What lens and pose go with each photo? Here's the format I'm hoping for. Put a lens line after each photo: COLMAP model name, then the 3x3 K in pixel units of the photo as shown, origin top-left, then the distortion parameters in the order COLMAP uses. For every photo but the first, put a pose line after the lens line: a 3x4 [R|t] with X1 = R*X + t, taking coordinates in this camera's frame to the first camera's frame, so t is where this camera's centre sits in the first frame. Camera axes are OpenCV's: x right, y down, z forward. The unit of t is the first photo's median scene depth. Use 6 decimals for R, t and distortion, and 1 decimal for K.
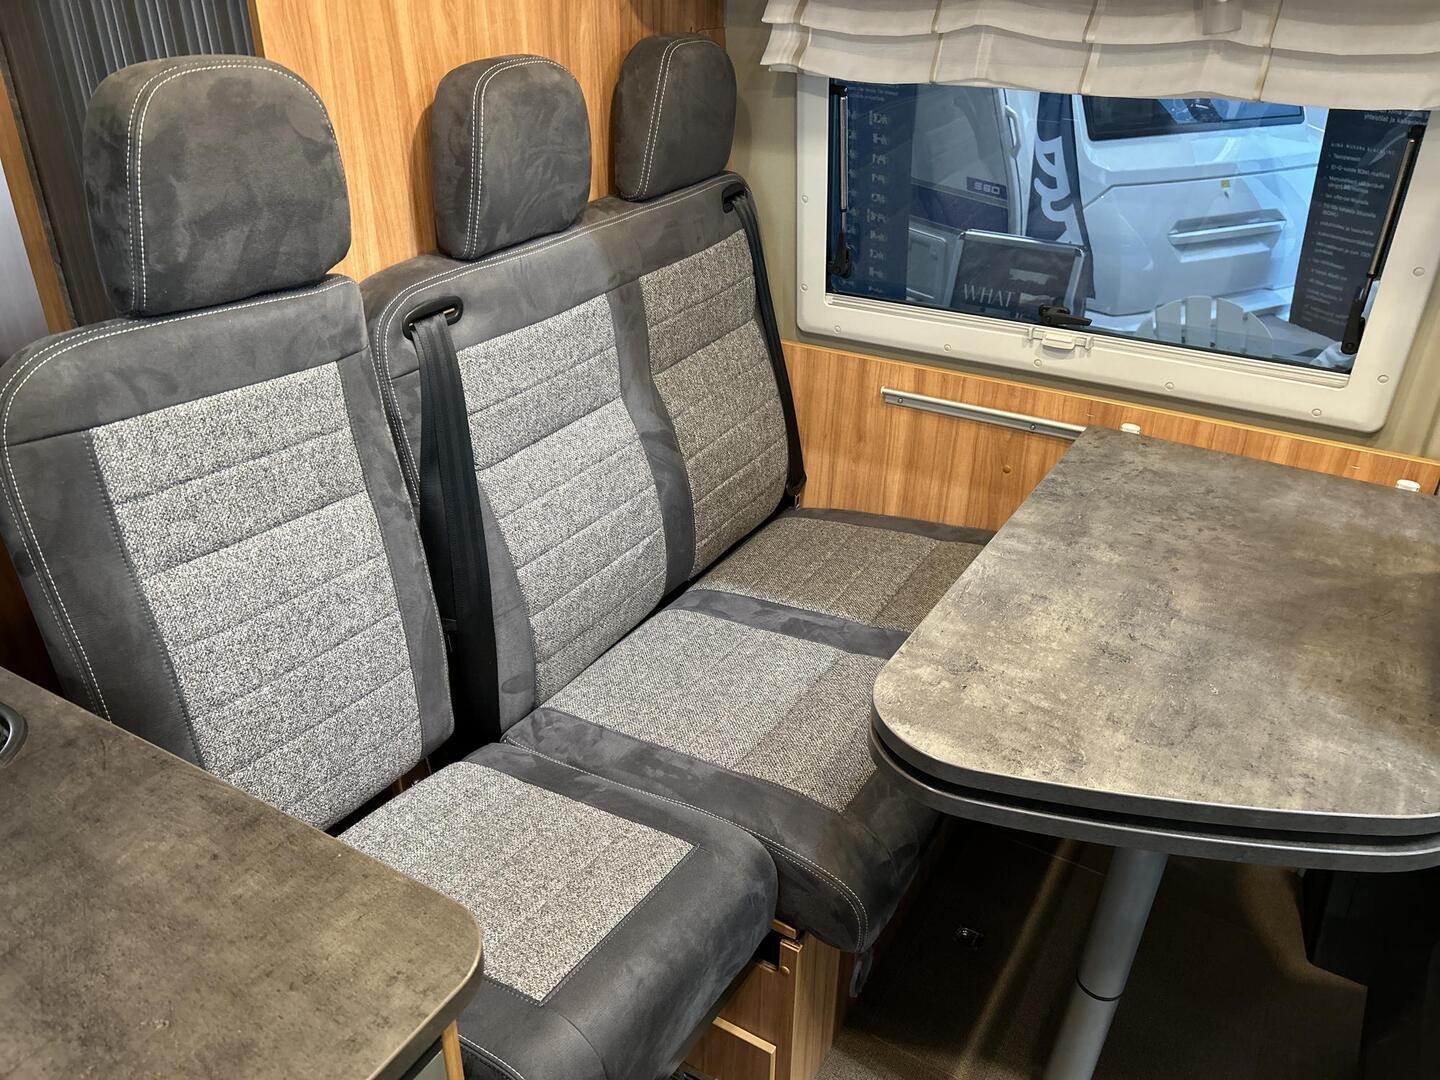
lens RADIAL K [[1097.0, 0, 720.0], [0, 1097.0, 540.0], [0, 0, 1]] dist [0.015037, -0.012221]
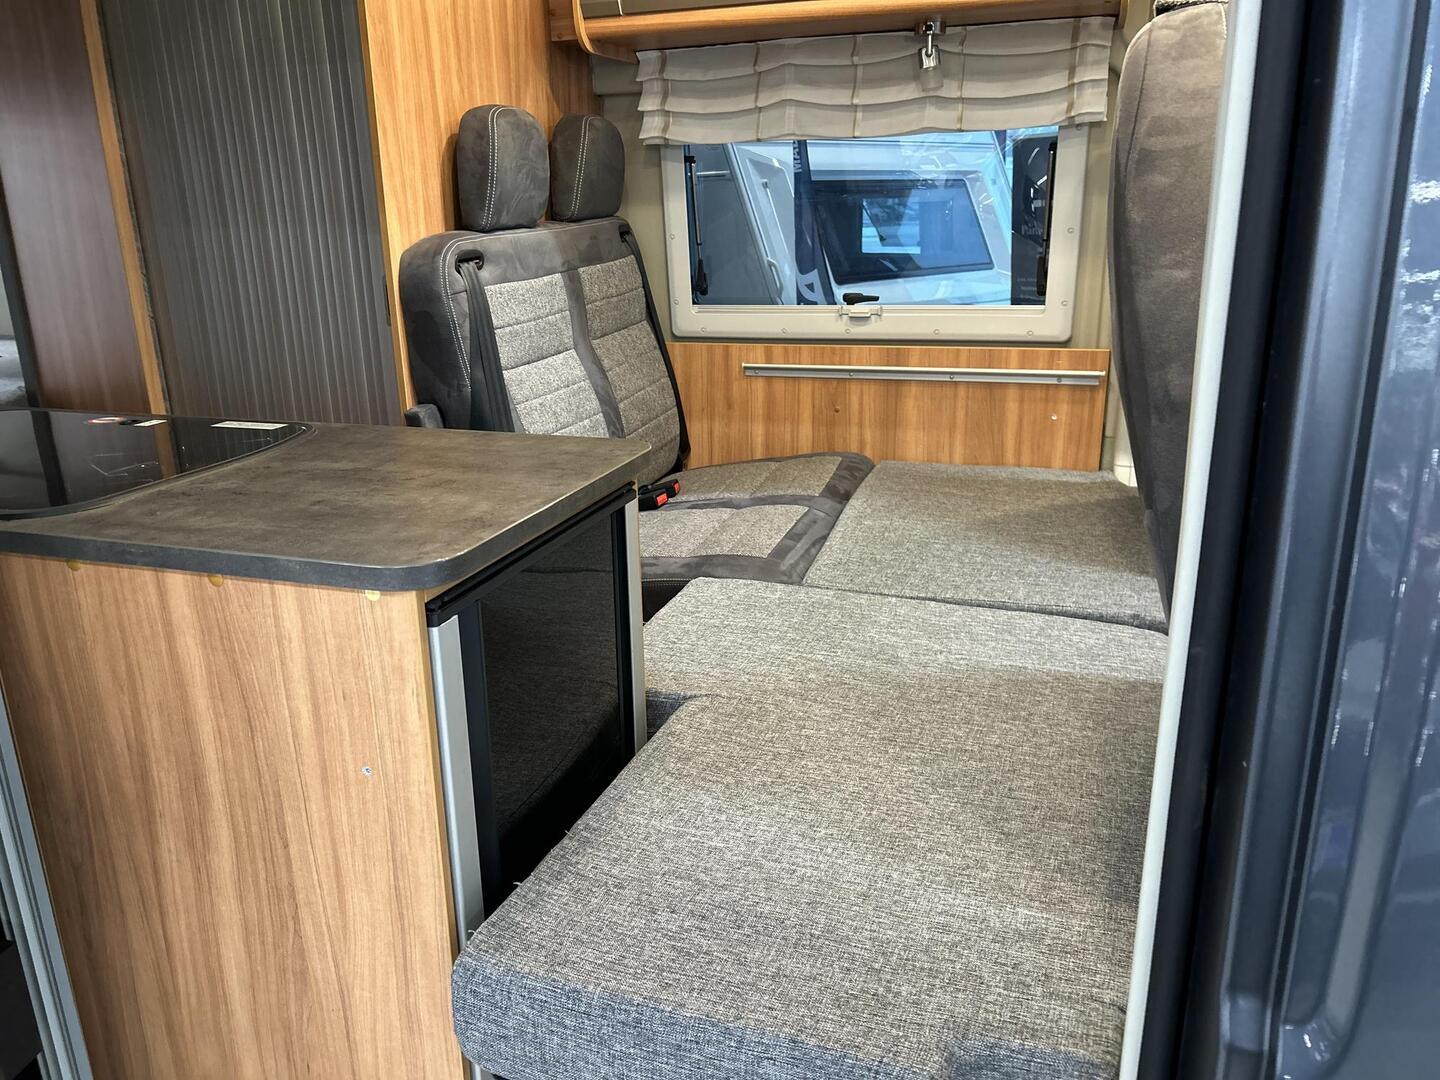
lens RADIAL K [[1097.0, 0, 720.0], [0, 1097.0, 540.0], [0, 0, 1]] dist [0.015037, -0.012221]
pose [[0.975584, -0.093537, 0.198713, -0.213116], [0.129285, 0.975987, -0.175316, 0.385276], [-0.177542, 0.196726, 0.964250, -0.346488]]
